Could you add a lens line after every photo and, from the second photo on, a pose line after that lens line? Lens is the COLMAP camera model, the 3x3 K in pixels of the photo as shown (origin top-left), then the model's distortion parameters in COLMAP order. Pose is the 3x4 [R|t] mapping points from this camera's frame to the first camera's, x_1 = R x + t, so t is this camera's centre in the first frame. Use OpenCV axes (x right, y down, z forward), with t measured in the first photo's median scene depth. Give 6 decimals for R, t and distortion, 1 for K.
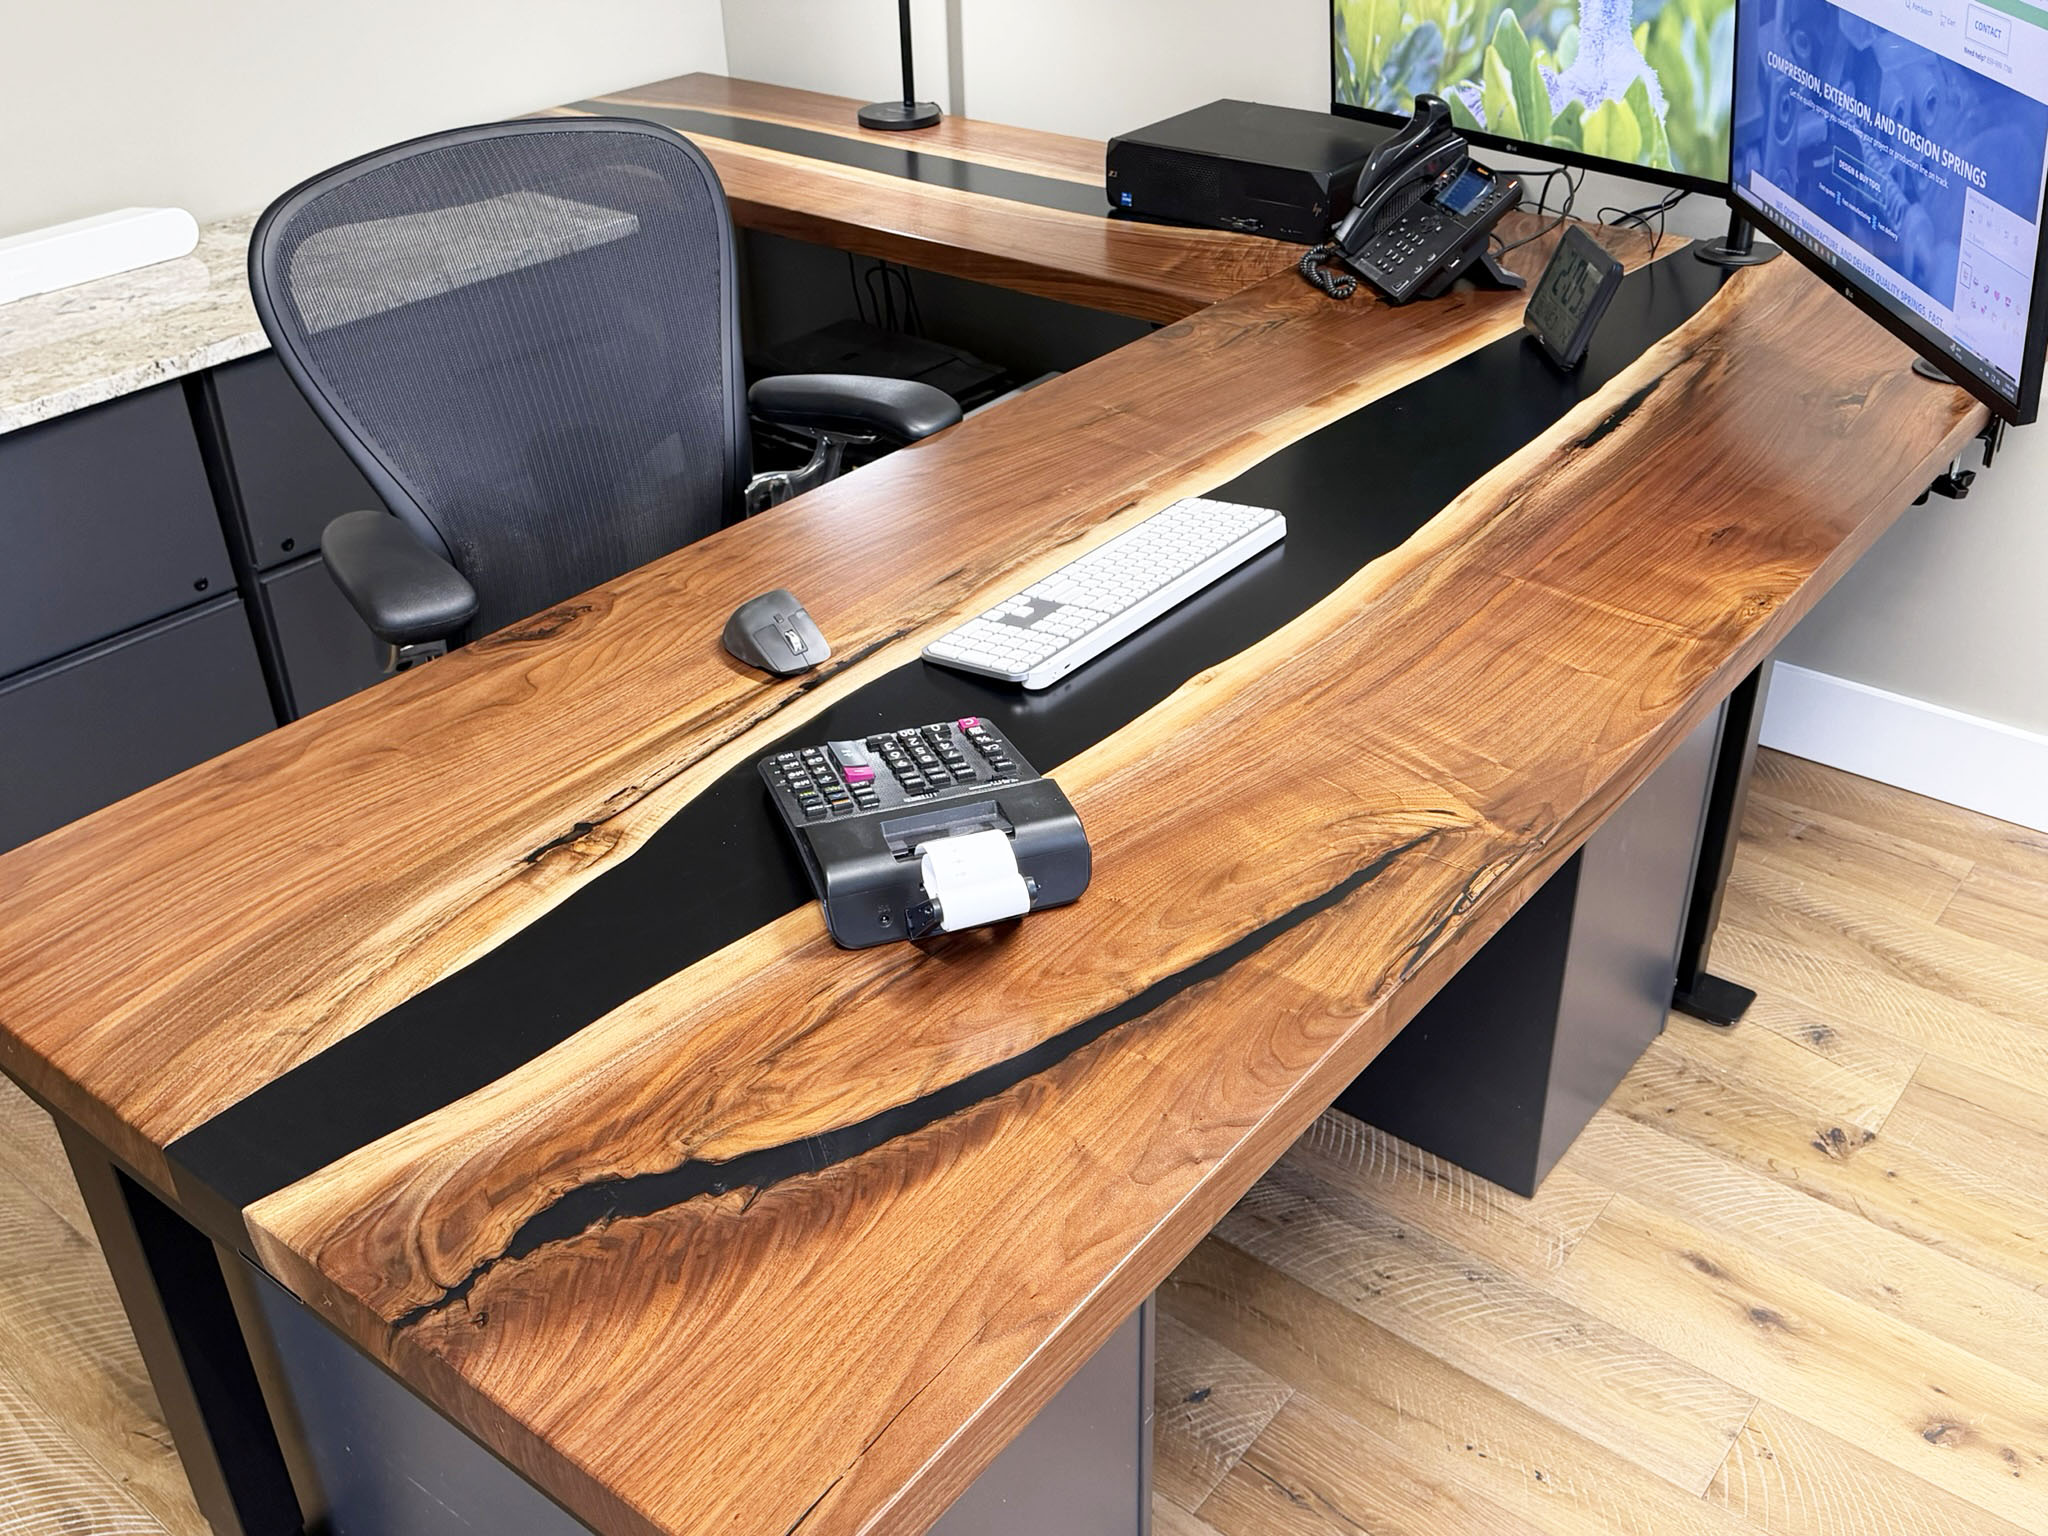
lens RADIAL K [[1914.7, 0, 1017.8], [0, 1914.7, 768.2], [0, 0, 1]] dist [0.146165, -0.279991]
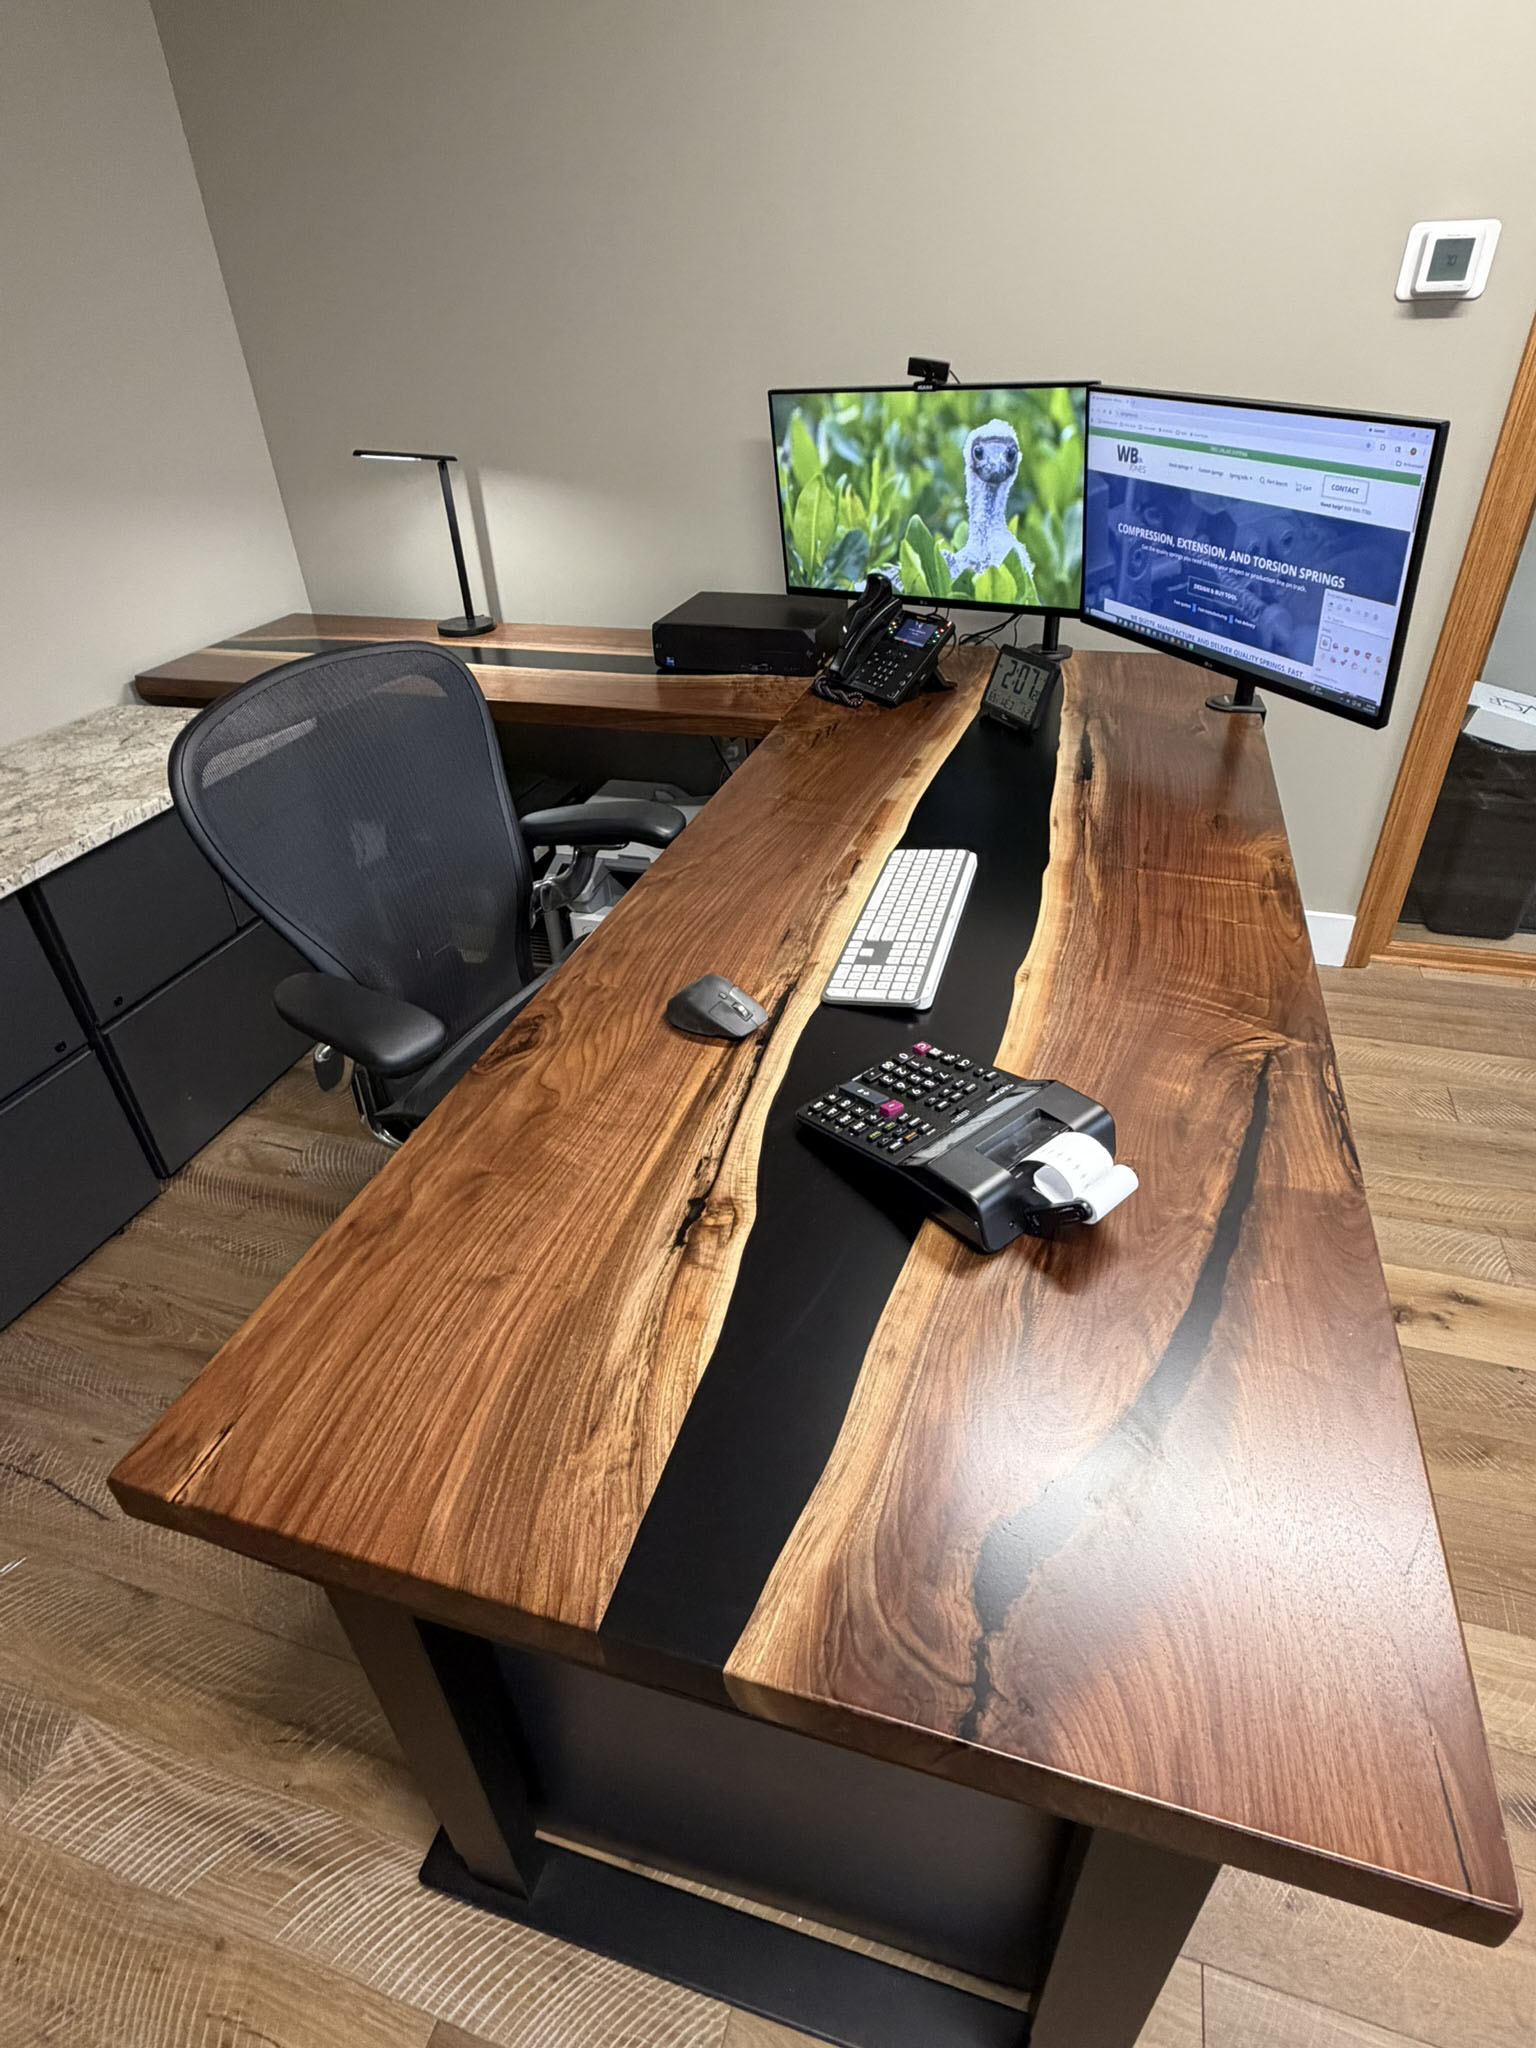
lens RADIAL K [[1098.5, 0, 767.8], [0, 1098.5, 1012.9], [0, 0, 1]] dist [-0.002546, 0.001694]
pose [[0.930811, -0.211030, 0.298426, -0.269027], [0.202823, 0.977461, 0.058585, -0.087548], [-0.304063, 0.005996, 0.952633, 0.234428]]
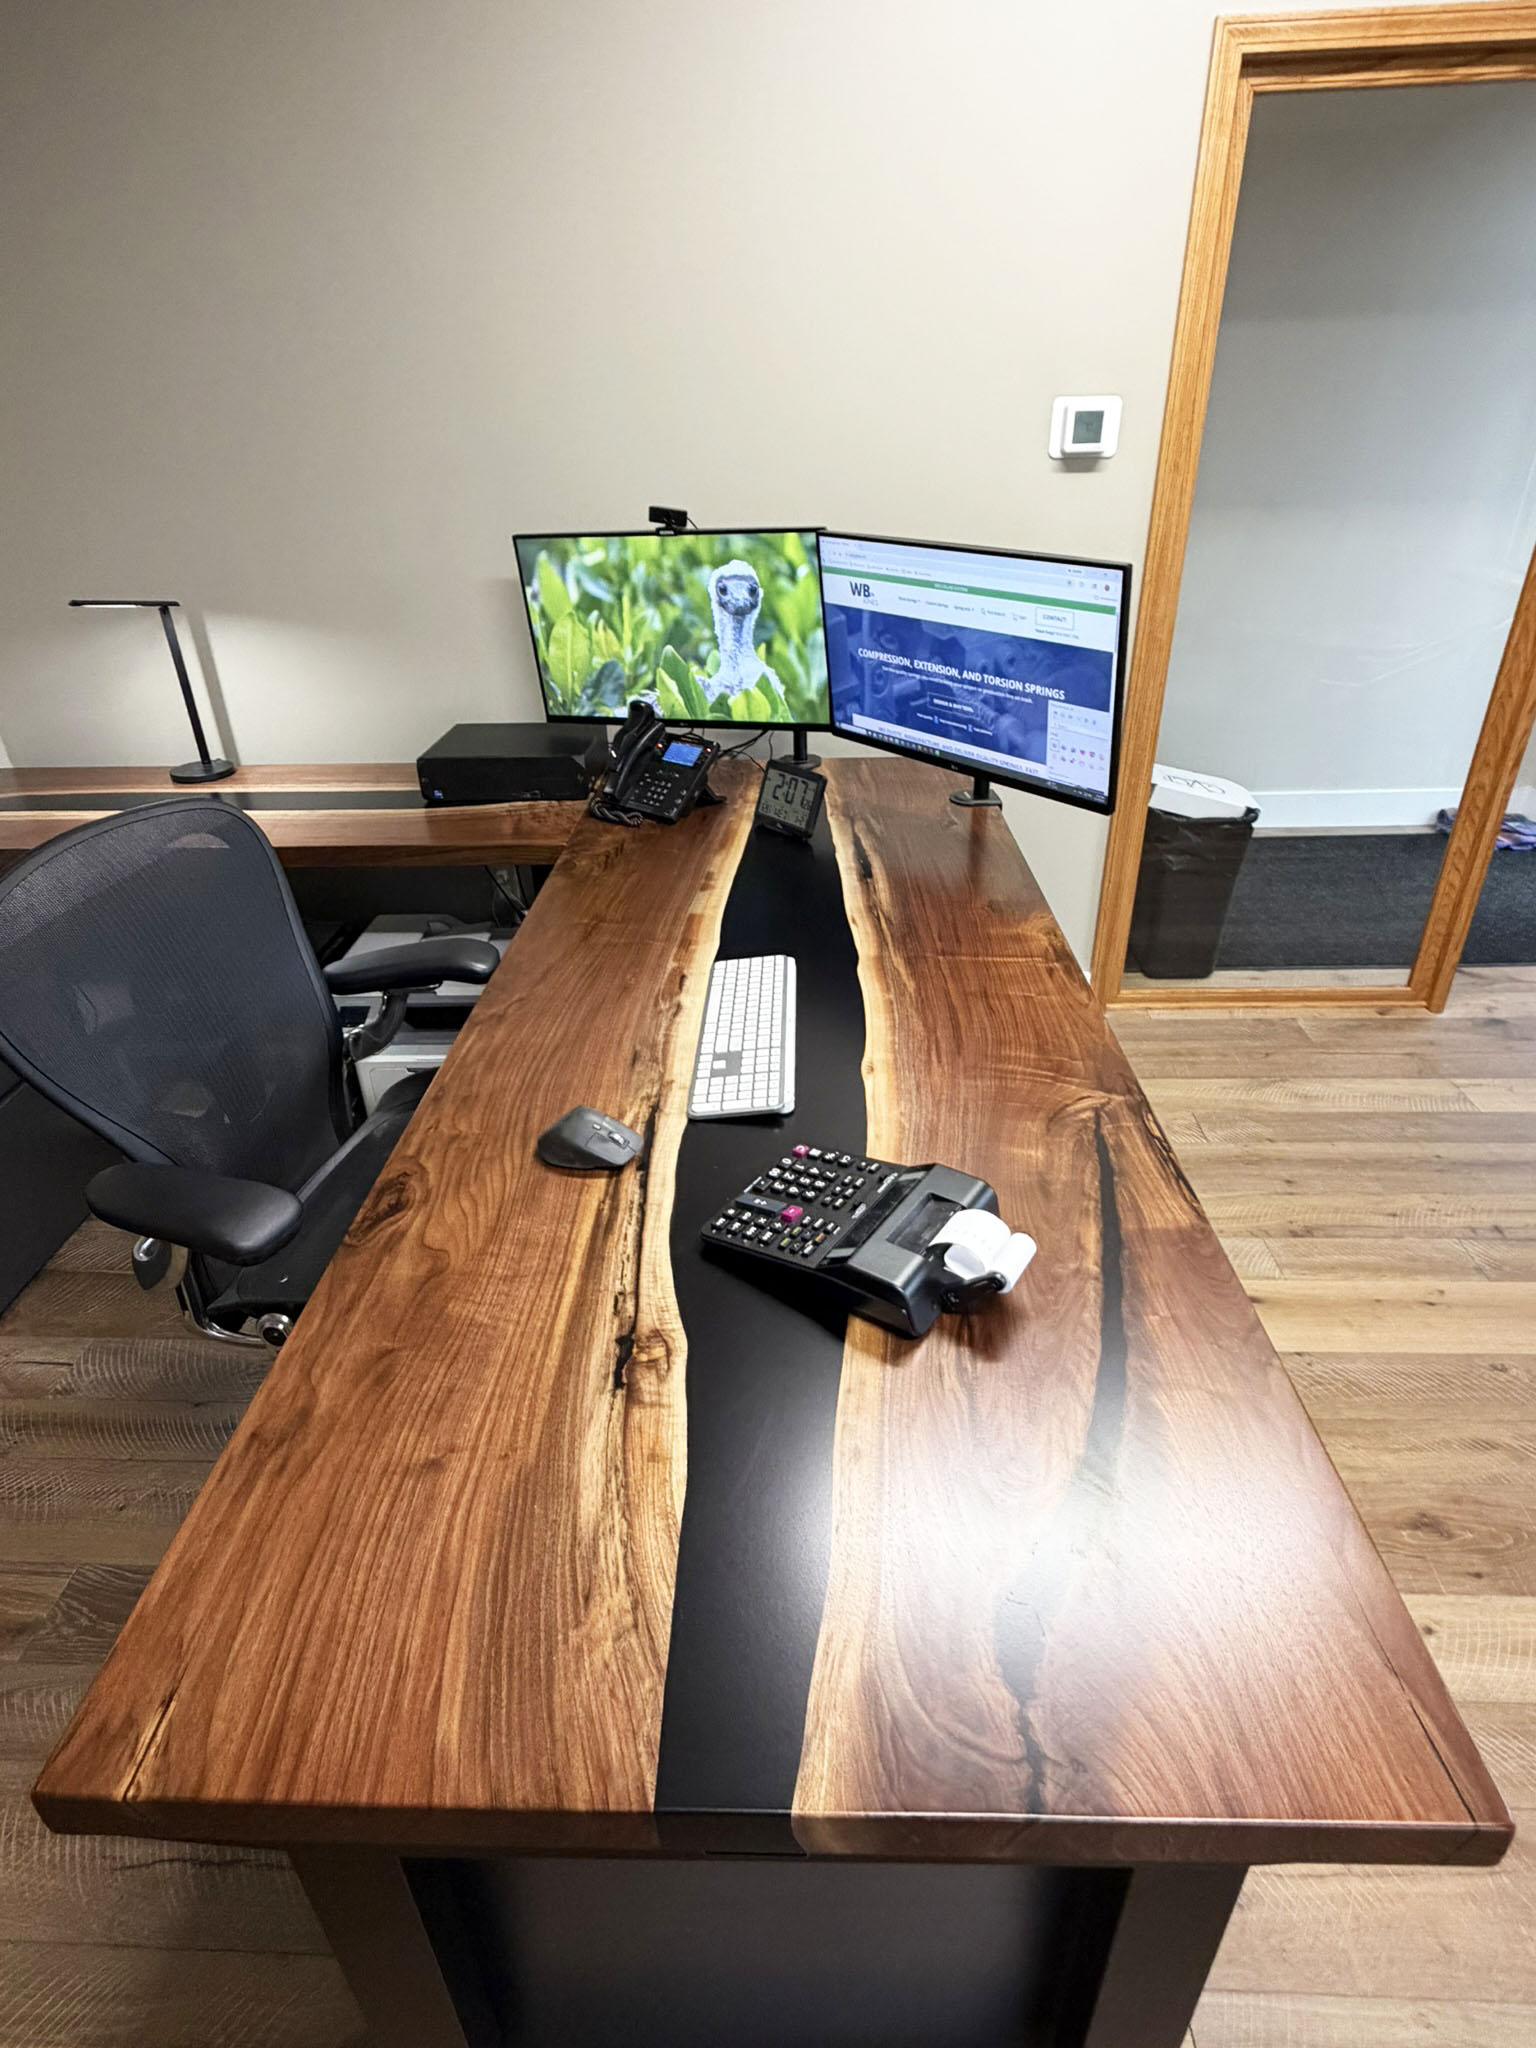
lens RADIAL K [[1096.3, 0, 769.0], [0, 1096.3, 1001.4], [0, 0, 1]] dist [-0.001529, 0.000284]
pose [[0.801278, -0.280900, 0.528251, -0.336289], [0.315287, 0.948635, 0.026199, -0.119106], [-0.508476, 0.145558, 0.848684, 0.244947]]
